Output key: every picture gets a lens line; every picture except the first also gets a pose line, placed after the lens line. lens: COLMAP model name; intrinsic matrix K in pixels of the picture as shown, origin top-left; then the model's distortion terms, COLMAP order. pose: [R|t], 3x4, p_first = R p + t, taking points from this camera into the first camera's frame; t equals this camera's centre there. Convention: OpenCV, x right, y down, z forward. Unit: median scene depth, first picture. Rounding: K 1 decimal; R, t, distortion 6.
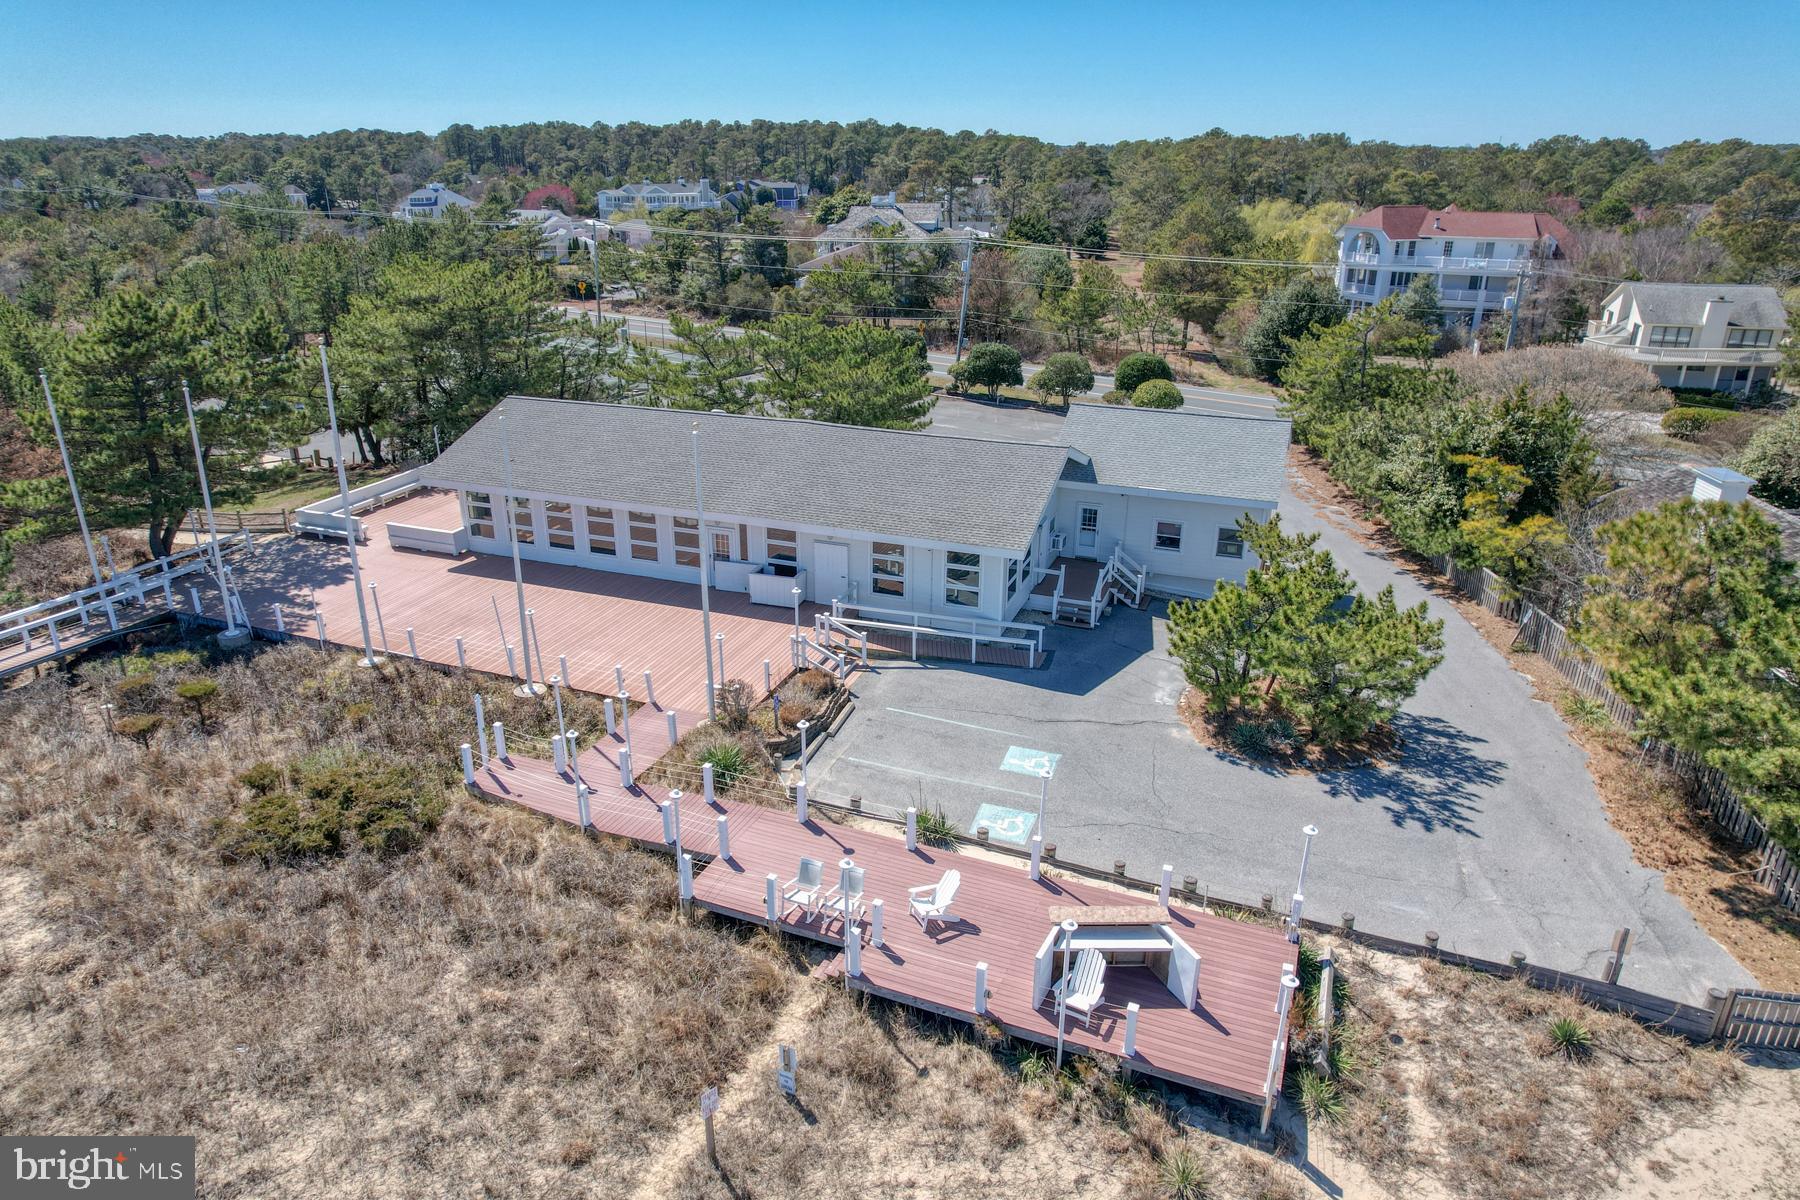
lens RADIAL K [[1154.4, 0, 894.6], [0, 1154.4, 602.1], [0, 0, 1]] dist [-0.076441, 0.065482]
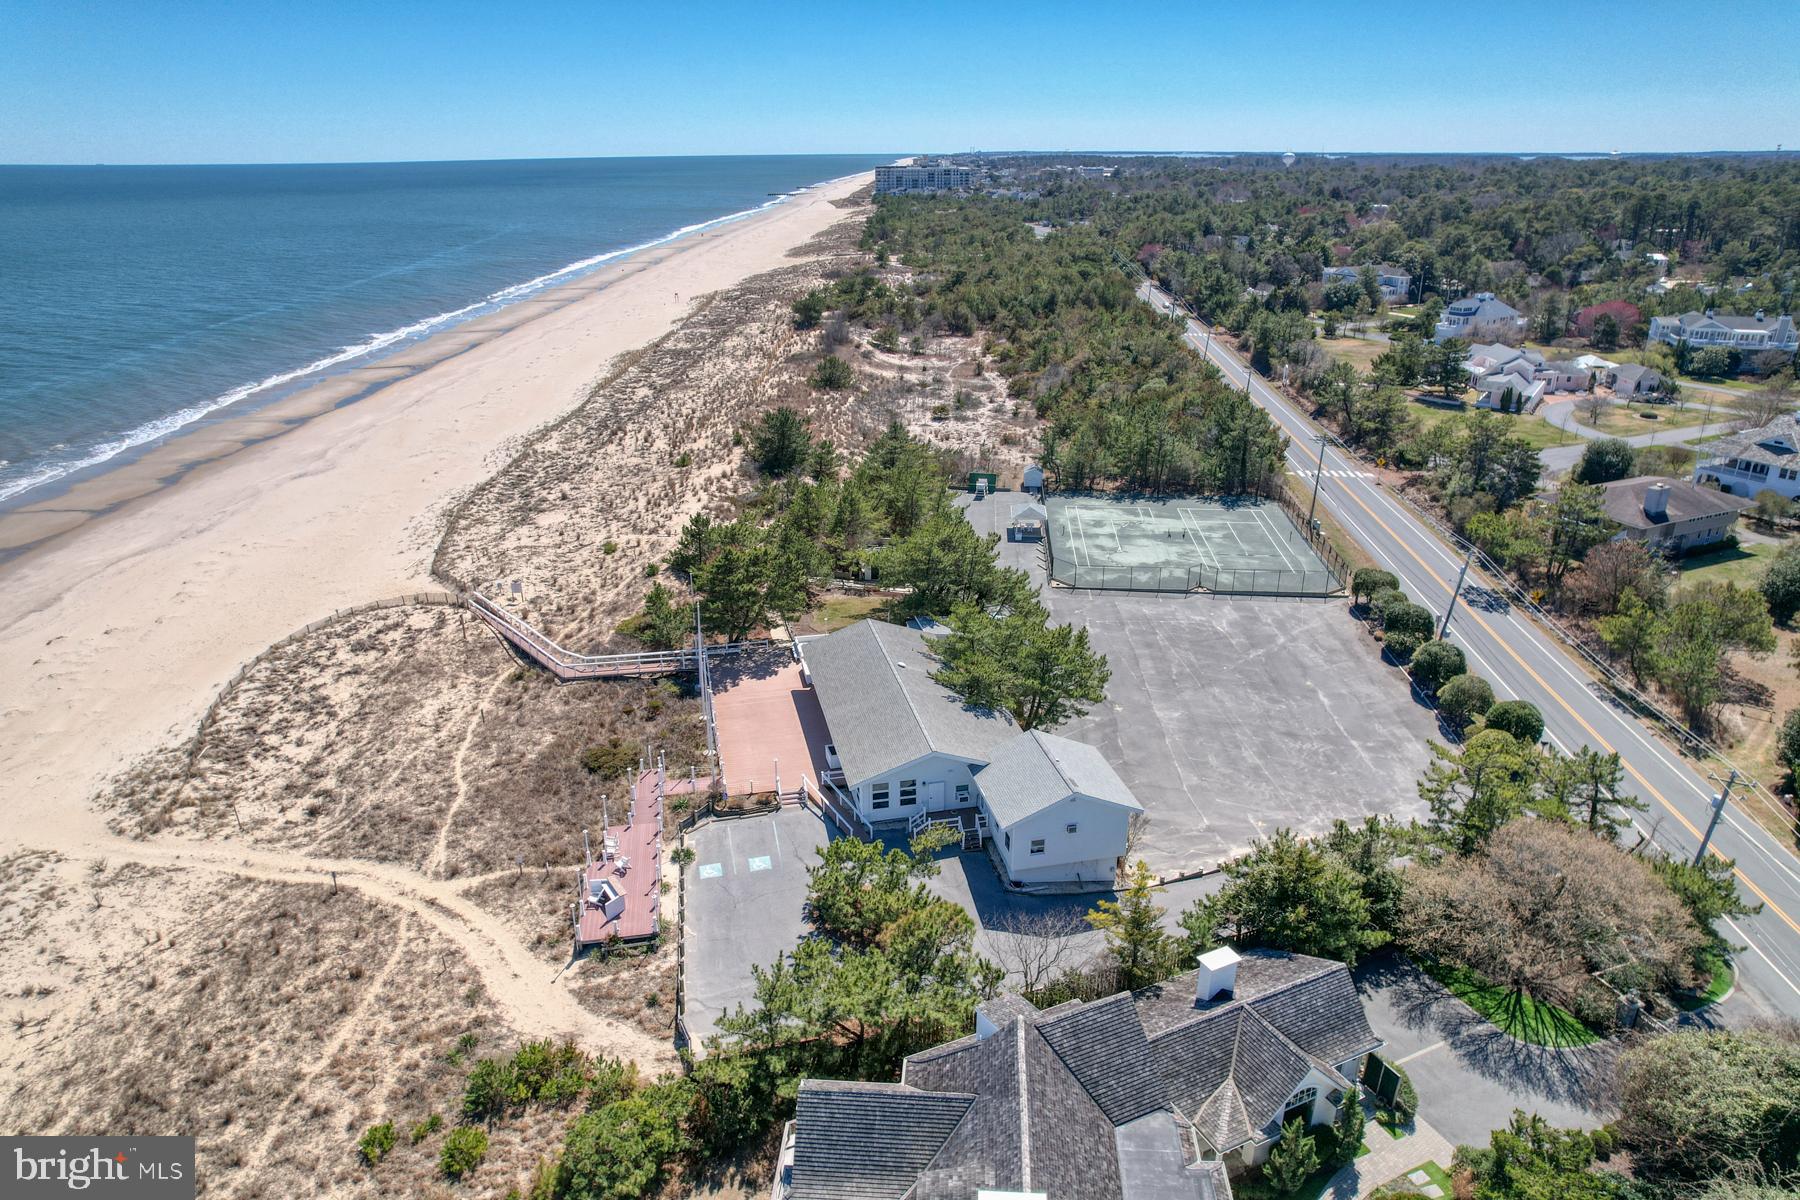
lens RADIAL K [[1154.4, 0, 894.6], [0, 1154.4, 602.1], [0, 0, 1]] dist [-0.076441, 0.065482]
pose [[0.536291, 0.302571, -0.787936, 1.889021], [-0.299596, 0.940988, 0.157430, -0.793505], [0.789072, 0.151634, 0.595292, -0.276440]]
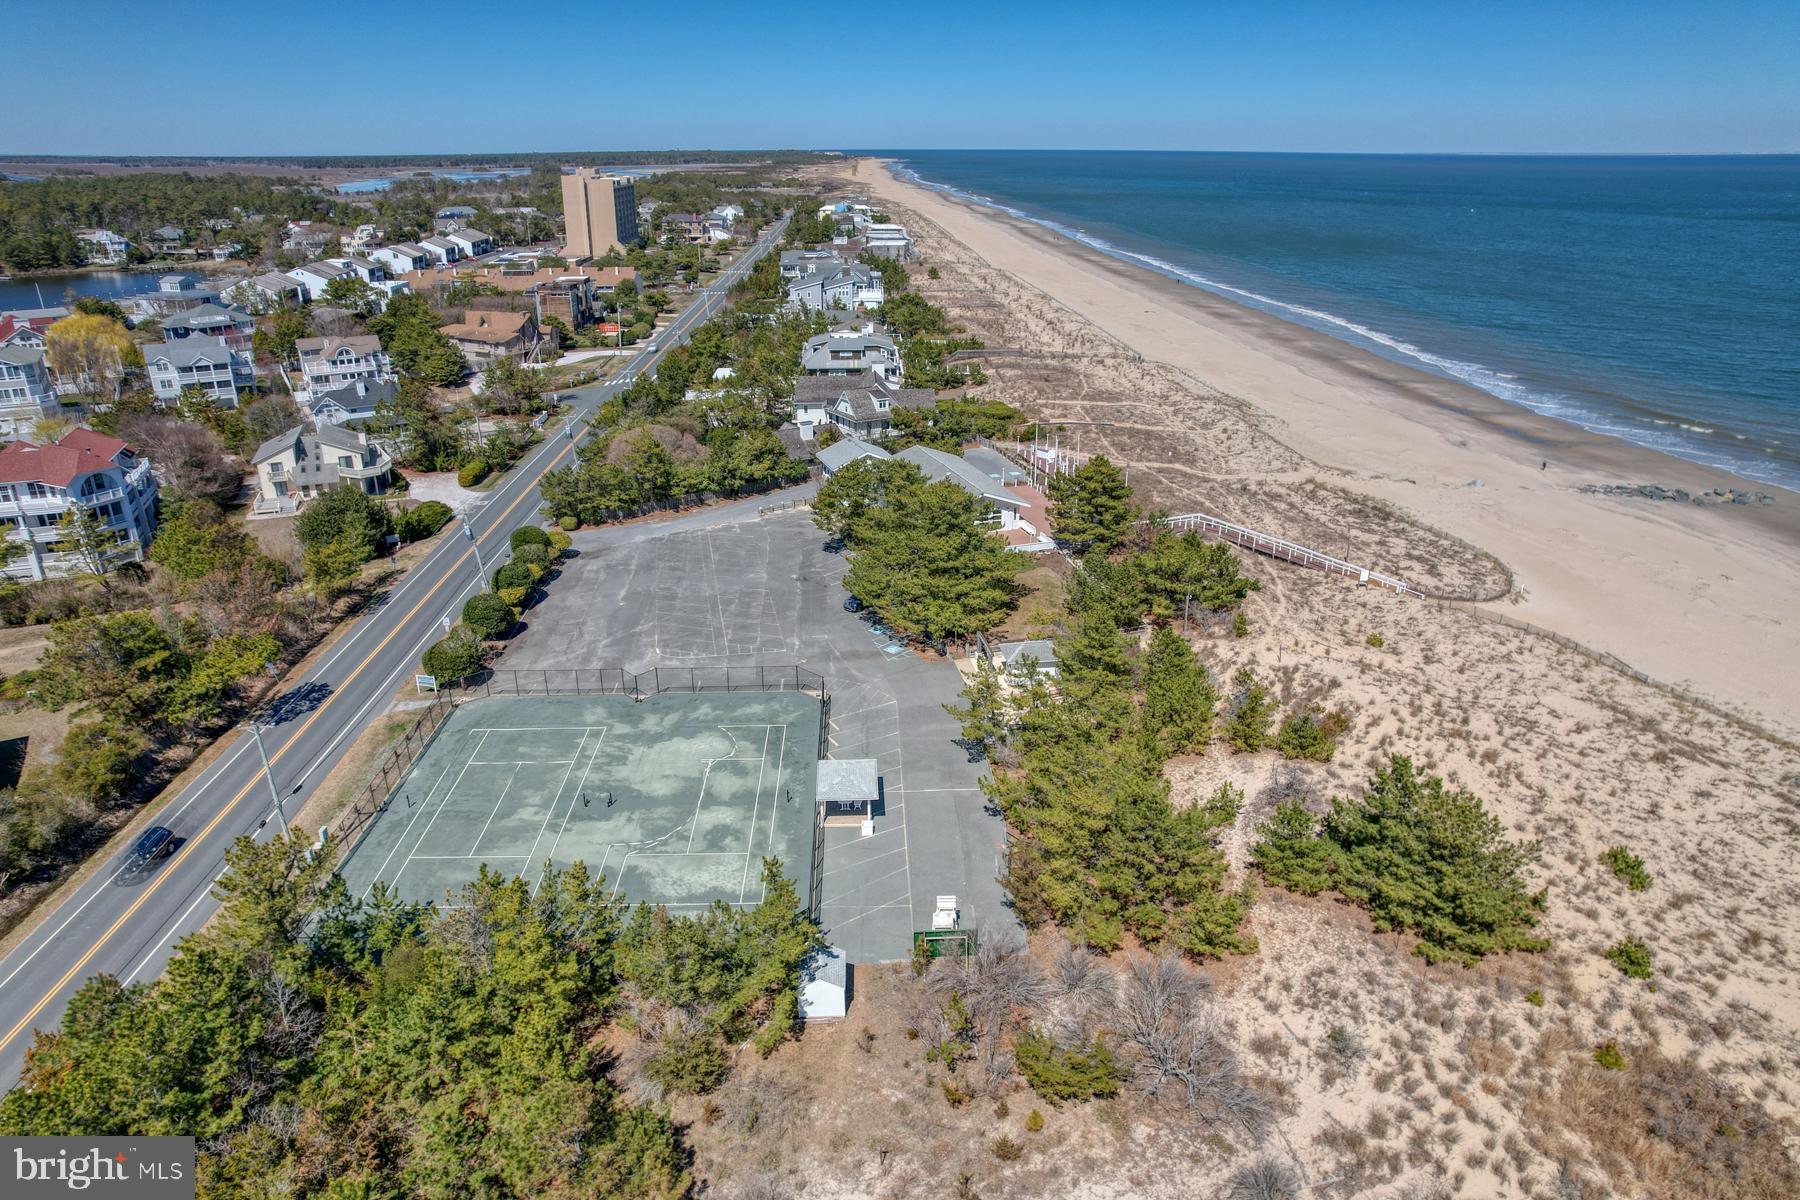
lens RADIAL K [[1154.4, 0, 894.6], [0, 1154.4, 602.1], [0, 0, 1]] dist [-0.076441, 0.065482]
pose [[-0.621666, -0.293454, 0.726234, -3.321119], [0.284998, 0.778875, 0.558687, -2.300173], [-0.729594, 0.554291, -0.400566, 3.507611]]
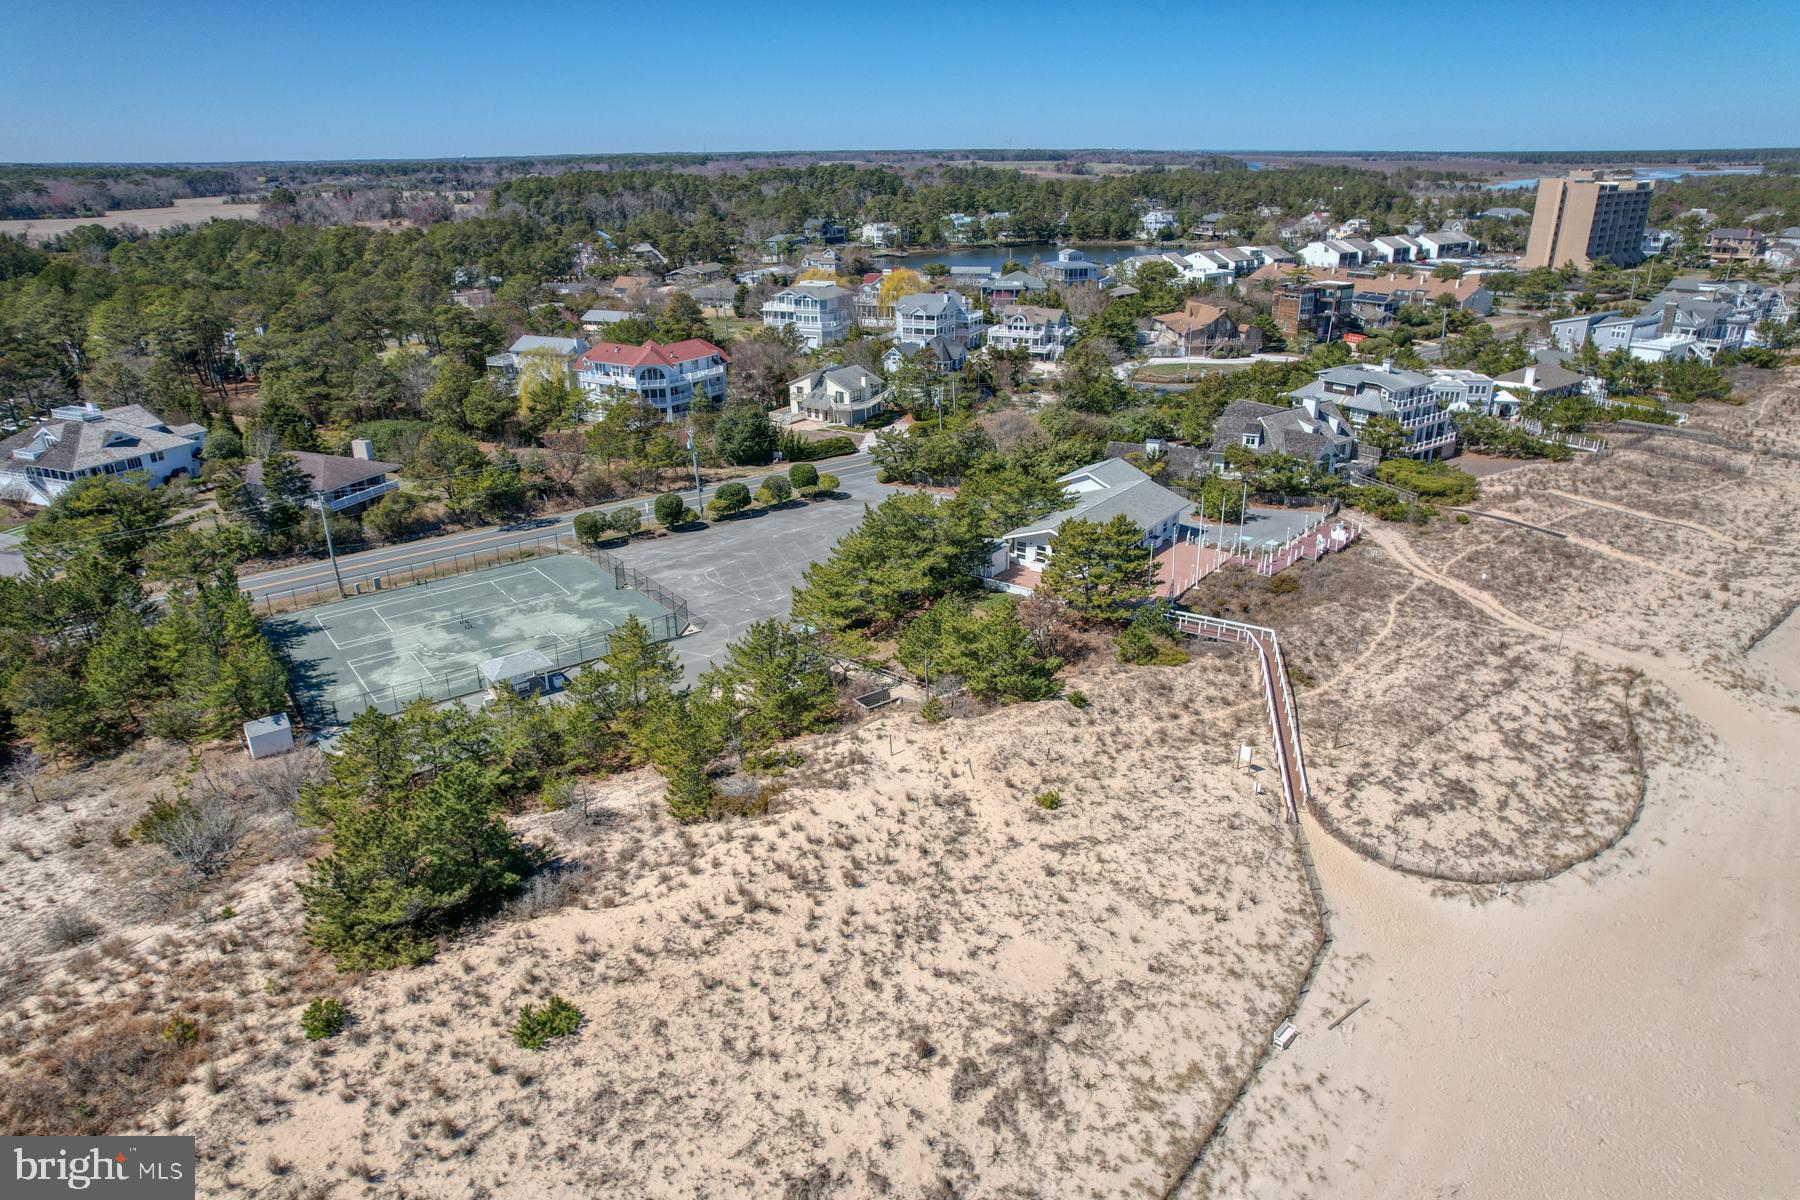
lens RADIAL K [[1154.4, 0, 894.6], [0, 1154.4, 602.1], [0, 0, 1]] dist [-0.076441, 0.065482]
pose [[0.279461, -0.360793, 0.889792, -3.987257], [0.361051, 0.898188, 0.250800, -1.154244], [-0.889687, 0.251172, 0.381273, 0.553839]]
